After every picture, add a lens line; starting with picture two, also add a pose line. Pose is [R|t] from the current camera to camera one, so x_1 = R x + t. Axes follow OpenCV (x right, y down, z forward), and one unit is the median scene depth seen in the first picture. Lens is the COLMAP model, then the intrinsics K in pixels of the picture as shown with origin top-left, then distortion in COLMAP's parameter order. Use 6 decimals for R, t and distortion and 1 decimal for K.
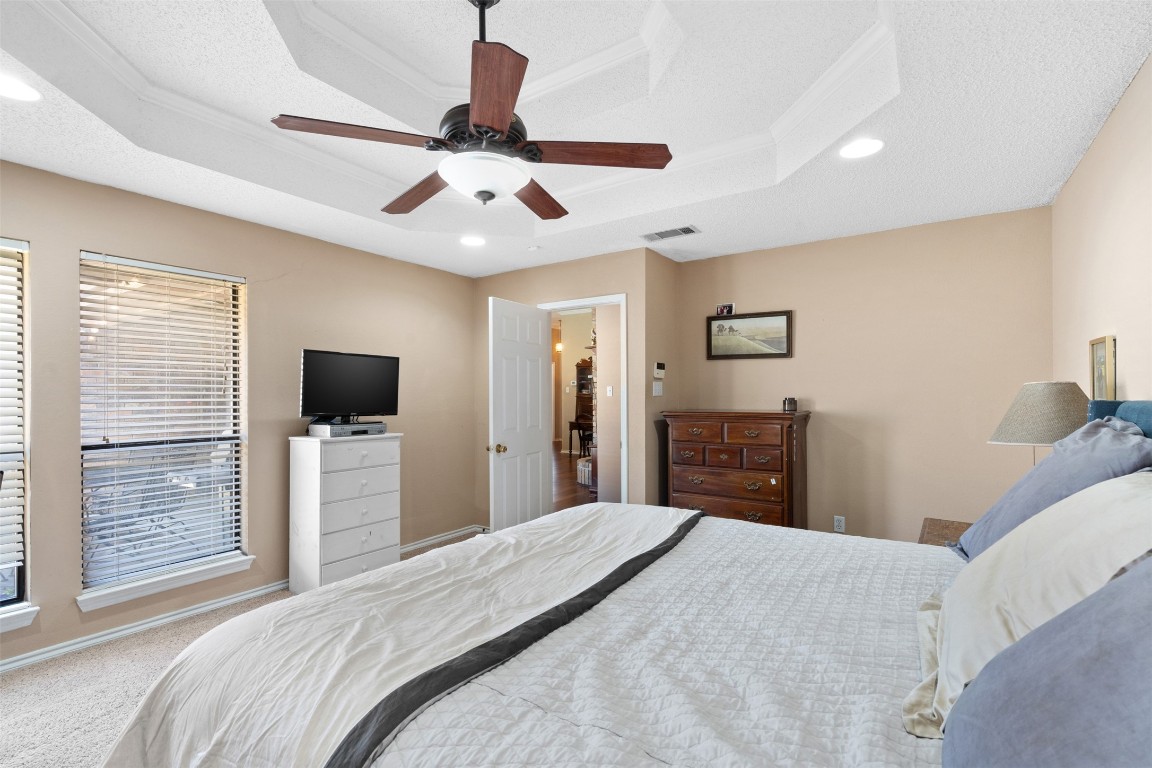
lens RADIAL K [[526.2, 0, 575.8], [0, 526.2, 388.7], [0, 0, 1]] dist [-0.002304, 0.000296]
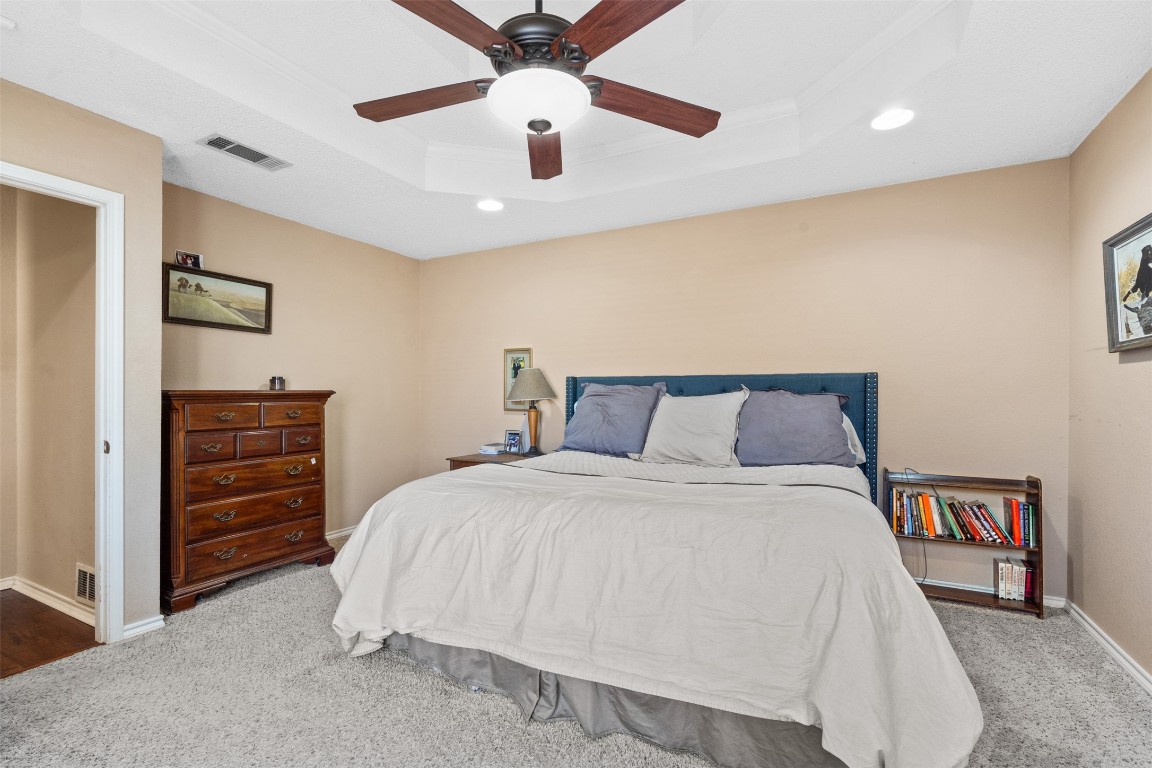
lens RADIAL K [[526.2, 0, 575.8], [0, 526.2, 388.7], [0, 0, 1]] dist [-0.002304, 0.000296]
pose [[-0.125431, 0.012745, 0.992020, -0.579907], [-0.003471, 0.999906, -0.013285, 0.048241], [-0.992096, -0.005110, -0.125375, 0.573224]]
